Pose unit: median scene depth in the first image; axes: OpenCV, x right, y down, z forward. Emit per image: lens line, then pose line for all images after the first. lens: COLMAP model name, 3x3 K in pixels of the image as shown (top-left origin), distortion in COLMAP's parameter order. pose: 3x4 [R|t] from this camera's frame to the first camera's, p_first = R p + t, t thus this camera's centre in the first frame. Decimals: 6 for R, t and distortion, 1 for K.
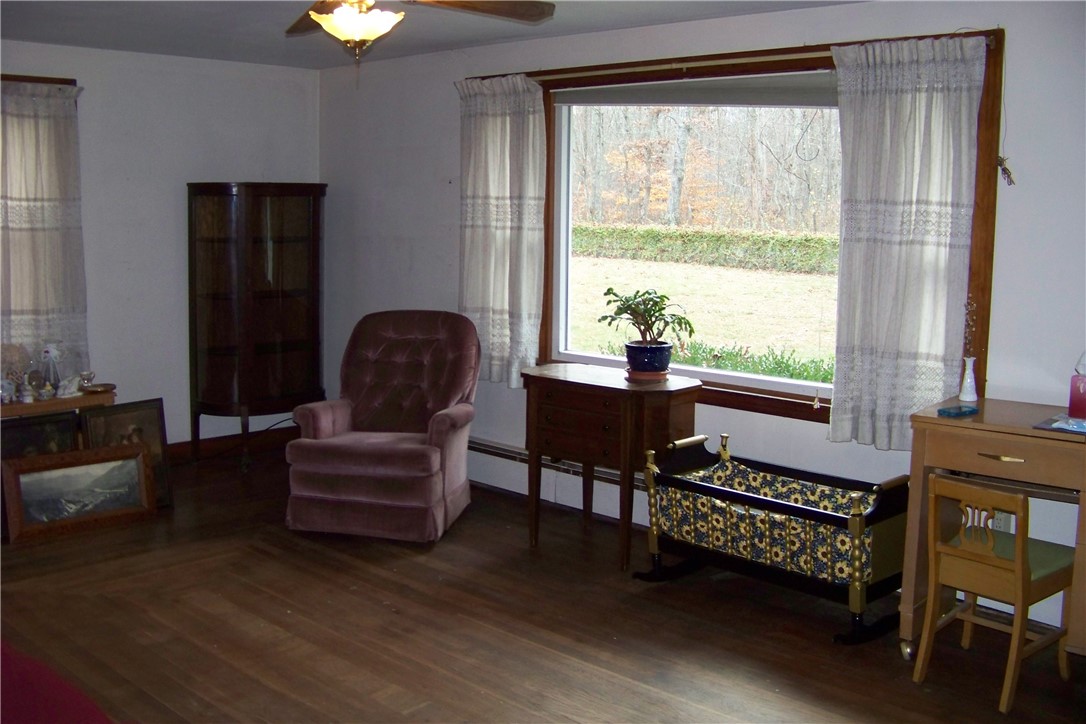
lens RADIAL K [[1143.8, 0, 543.0], [0, 1143.8, 362.0], [0, 0, 1]] dist [-0.242622, 0.306309]
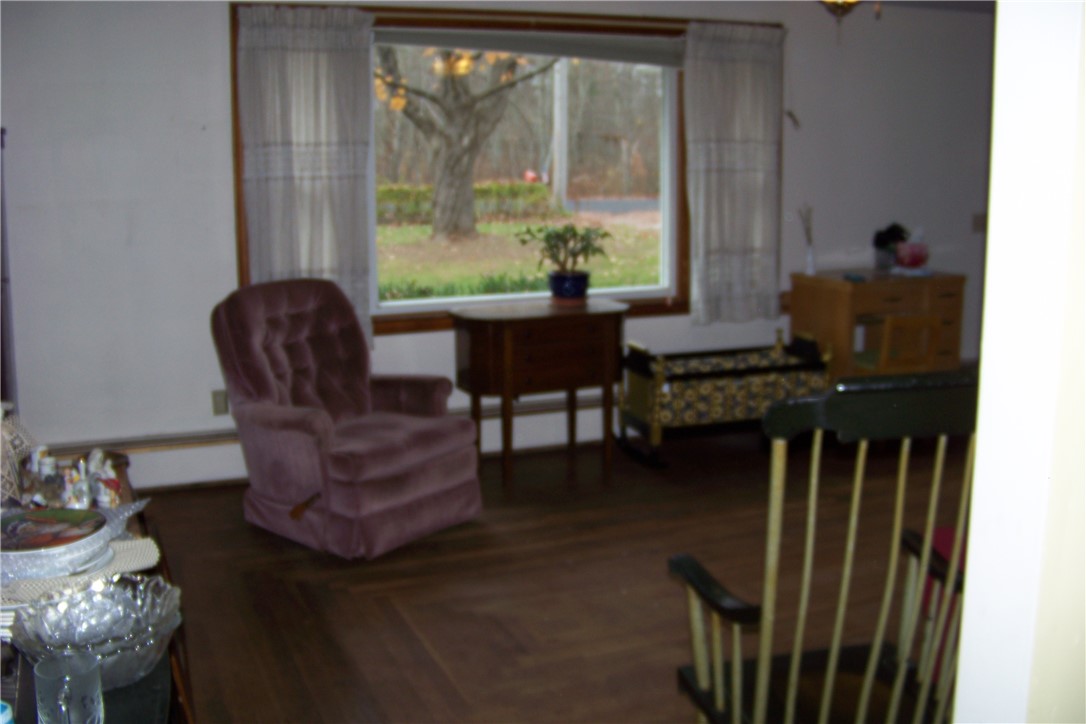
lens RADIAL K [[1143.8, 0, 543.0], [0, 1143.8, 362.0], [0, 0, 1]] dist [-0.242622, 0.306309]
pose [[0.391007, -0.182035, 0.902207, -0.967604], [0.139146, 0.980671, 0.137562, -0.090765], [-0.909809, 0.071751, 0.408779, 0.606531]]
